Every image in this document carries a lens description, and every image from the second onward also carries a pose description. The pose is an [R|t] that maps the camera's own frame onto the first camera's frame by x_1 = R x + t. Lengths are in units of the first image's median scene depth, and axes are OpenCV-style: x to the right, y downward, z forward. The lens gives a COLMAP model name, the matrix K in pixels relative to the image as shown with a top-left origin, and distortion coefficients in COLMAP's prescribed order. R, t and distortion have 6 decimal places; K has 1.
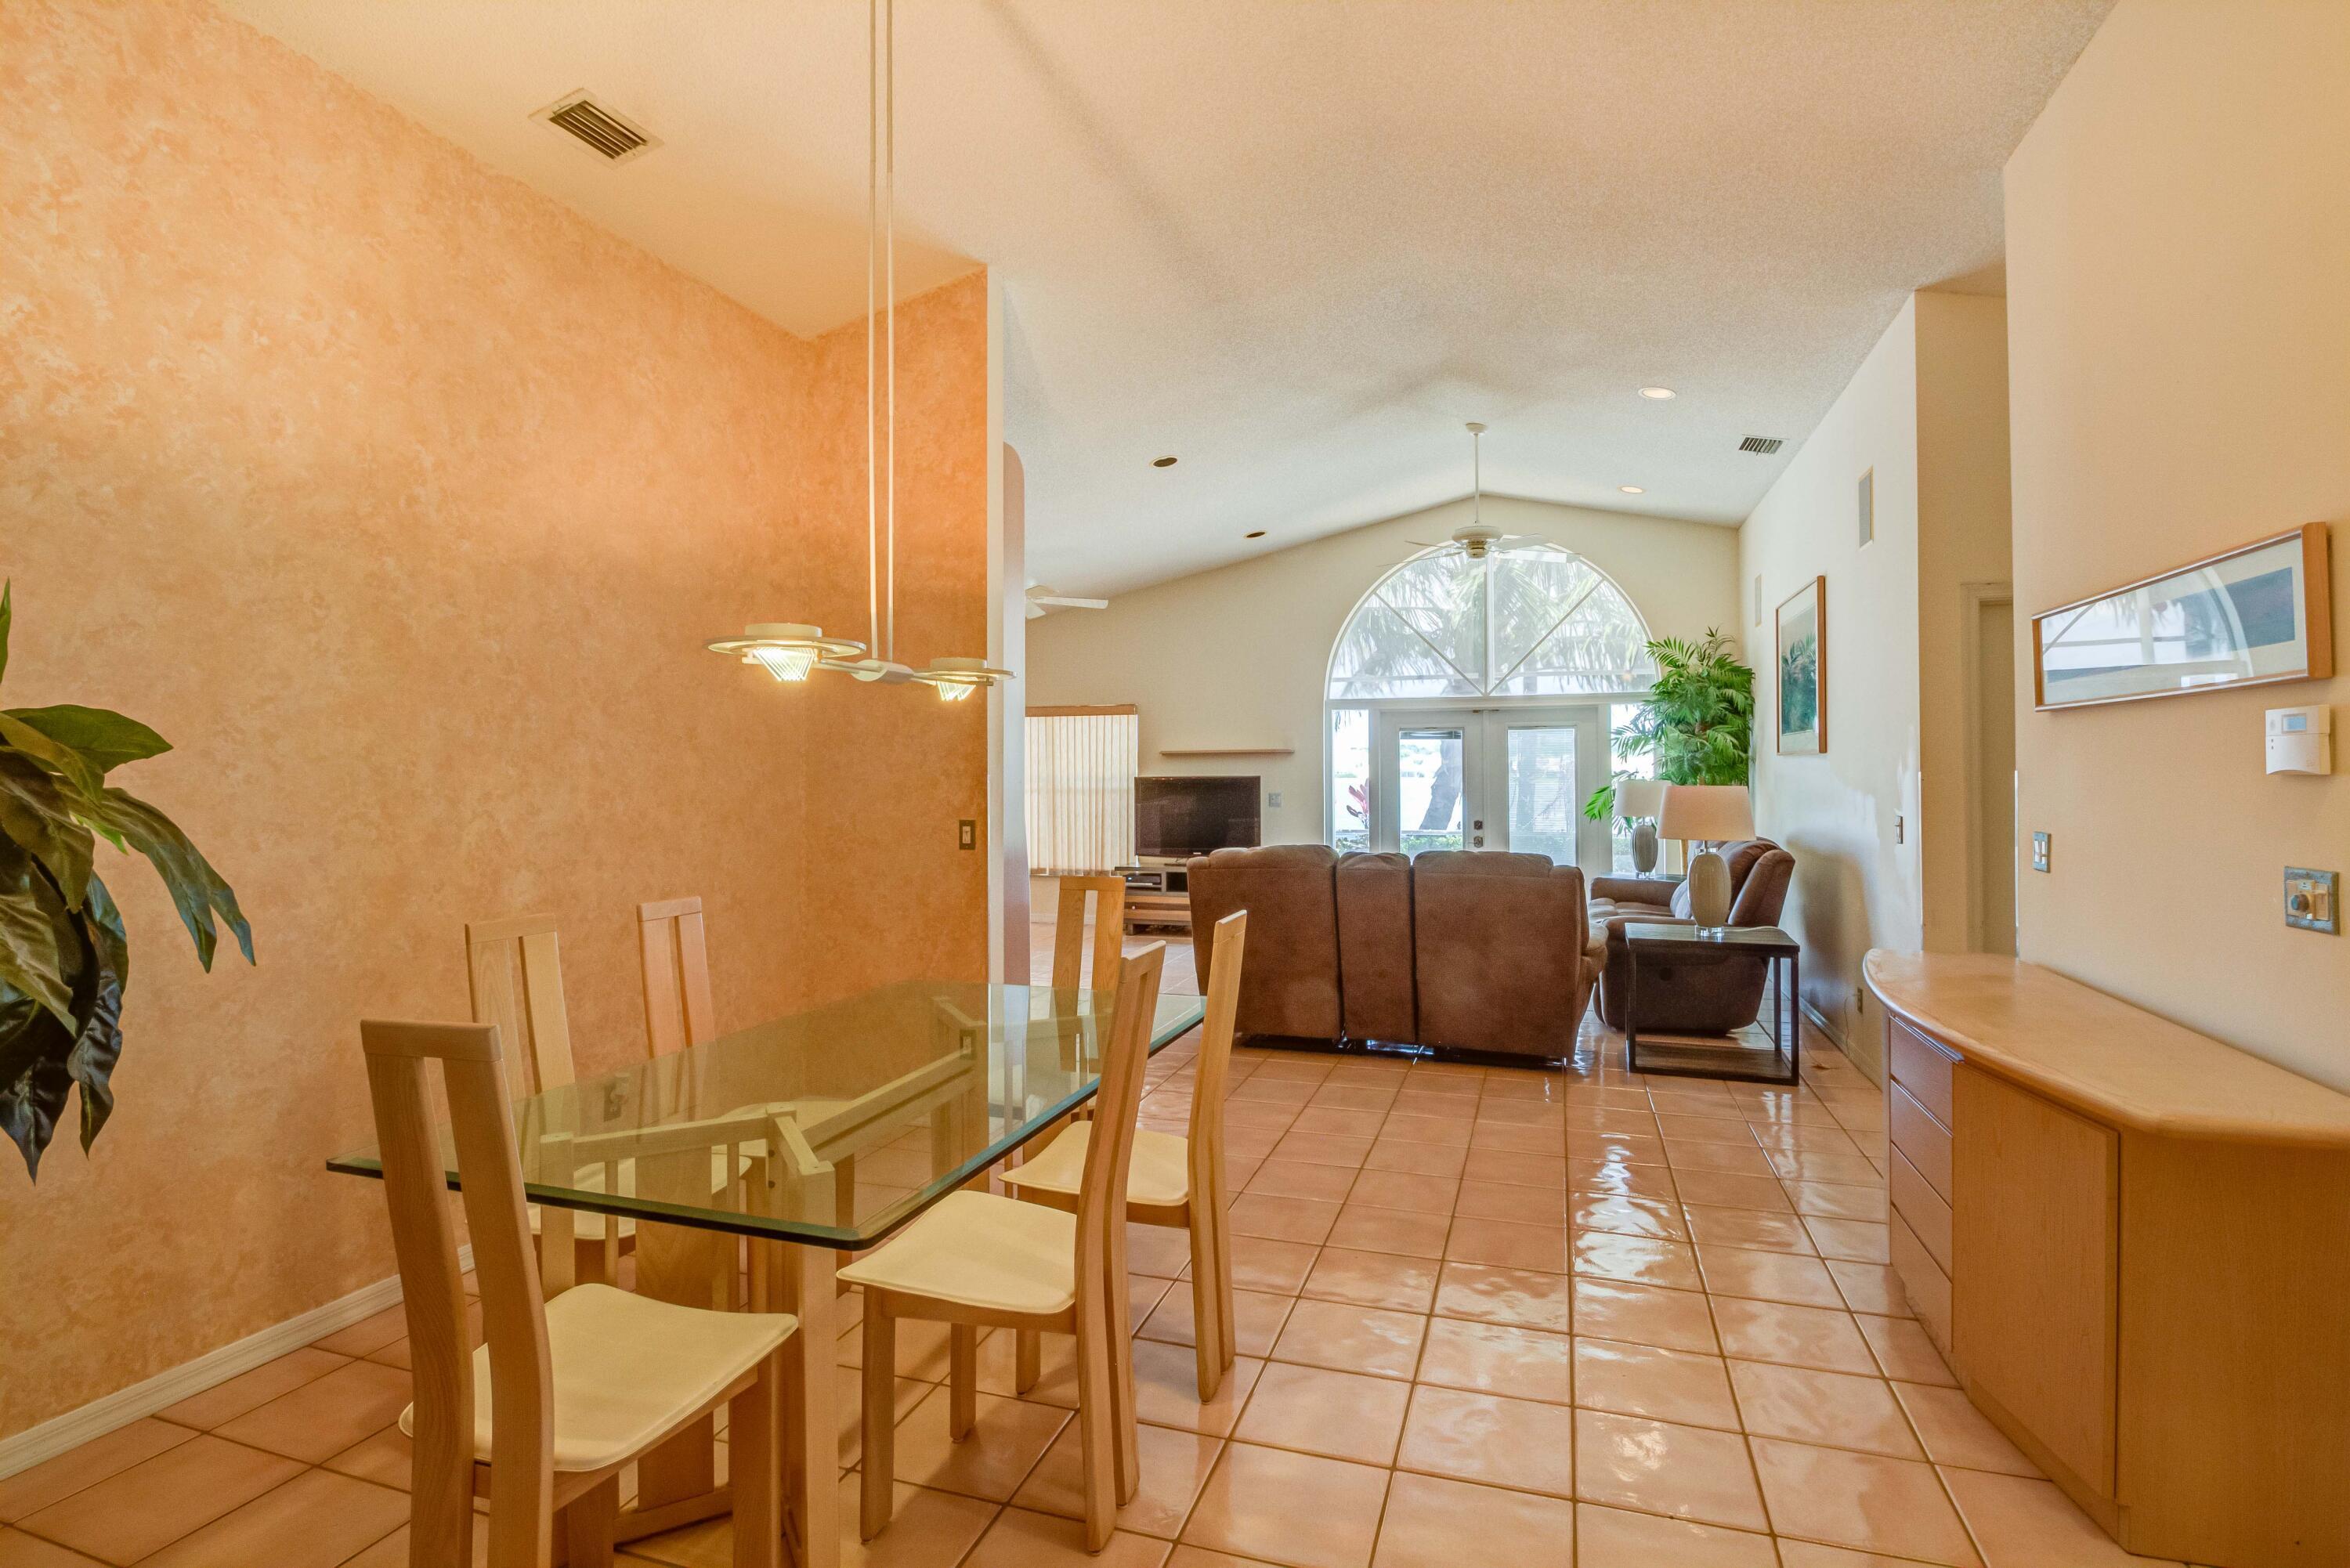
lens RADIAL K [[1158.5, 0, 1166.6], [0, 1158.5, 780.7], [0, 0, 1]] dist [-0.001115, -0.001711]
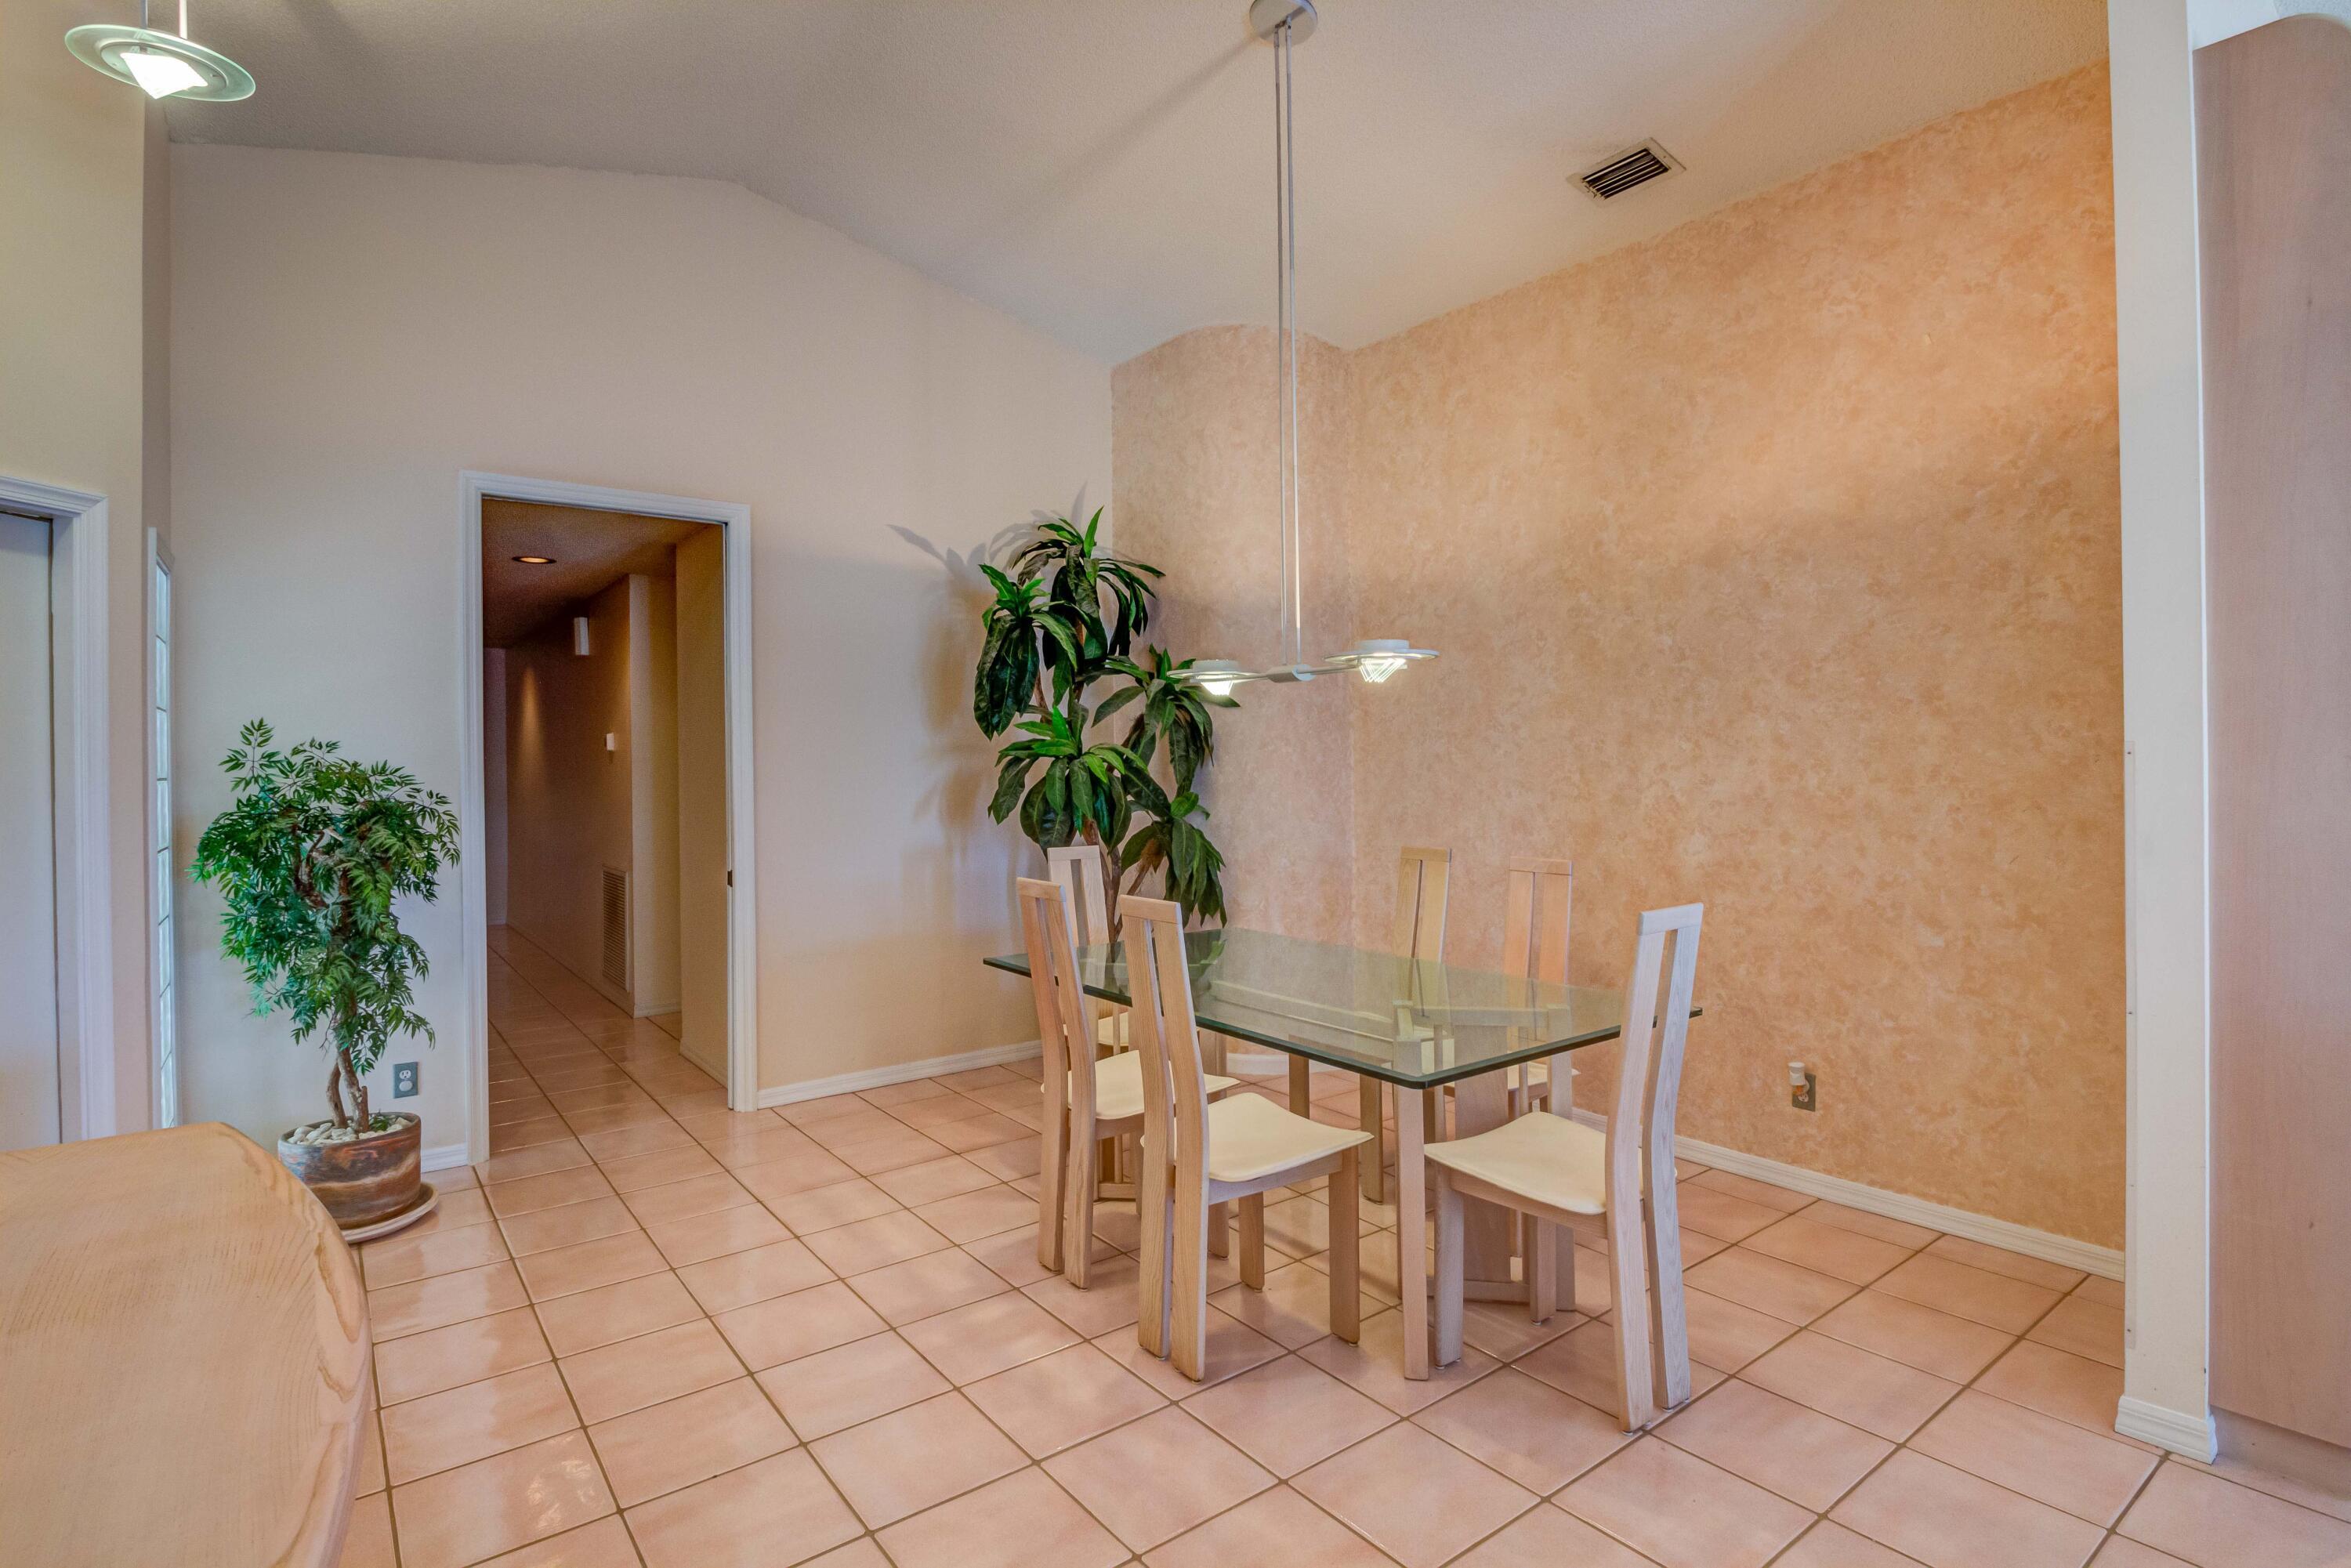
lens RADIAL K [[1159.0, 0, 1180.7], [0, 1159.0, 779.7], [0, 0, 1]] dist [-0.001115, -0.001711]
pose [[-0.552725, 0.026547, -0.832941, 0.696536], [0.011509, 0.999640, 0.024223, -0.008247], [0.833284, 0.003802, -0.552832, 1.265082]]
